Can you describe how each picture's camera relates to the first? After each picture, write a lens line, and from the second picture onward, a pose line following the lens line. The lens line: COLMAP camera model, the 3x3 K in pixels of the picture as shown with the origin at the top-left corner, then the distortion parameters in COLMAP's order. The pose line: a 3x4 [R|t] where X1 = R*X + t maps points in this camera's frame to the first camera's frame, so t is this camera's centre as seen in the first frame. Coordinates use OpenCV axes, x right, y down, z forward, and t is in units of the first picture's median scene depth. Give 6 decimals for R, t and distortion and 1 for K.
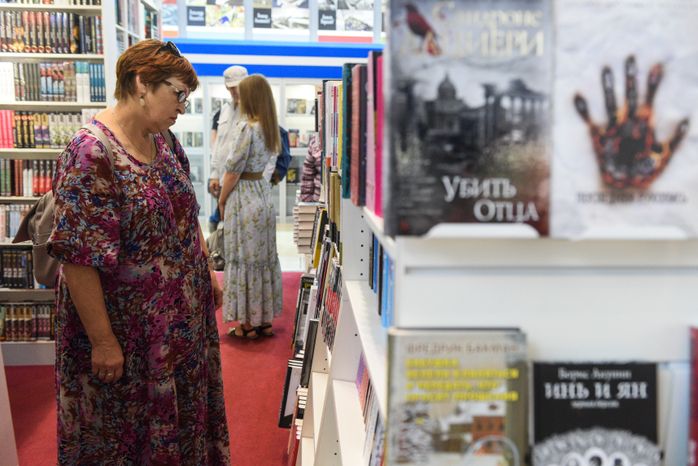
lens RADIAL K [[649.4, 0, 349.0], [0, 649.4, 233.0], [0, 0, 1]] dist [0.001642, 0.001129]
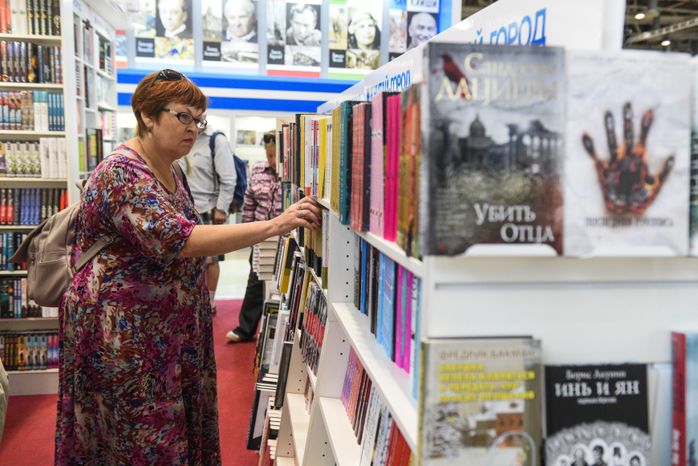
lens RADIAL K [[637.2, 0, 349.1], [0, 637.2, 244.5], [0, 0, 1]] dist [0.000401, -0.001283]
pose [[0.994886, -0.004025, 0.100925, -0.173722], [0.006775, 0.999614, -0.026925, 0.013407], [-0.100778, 0.027472, 0.994530, -0.091158]]
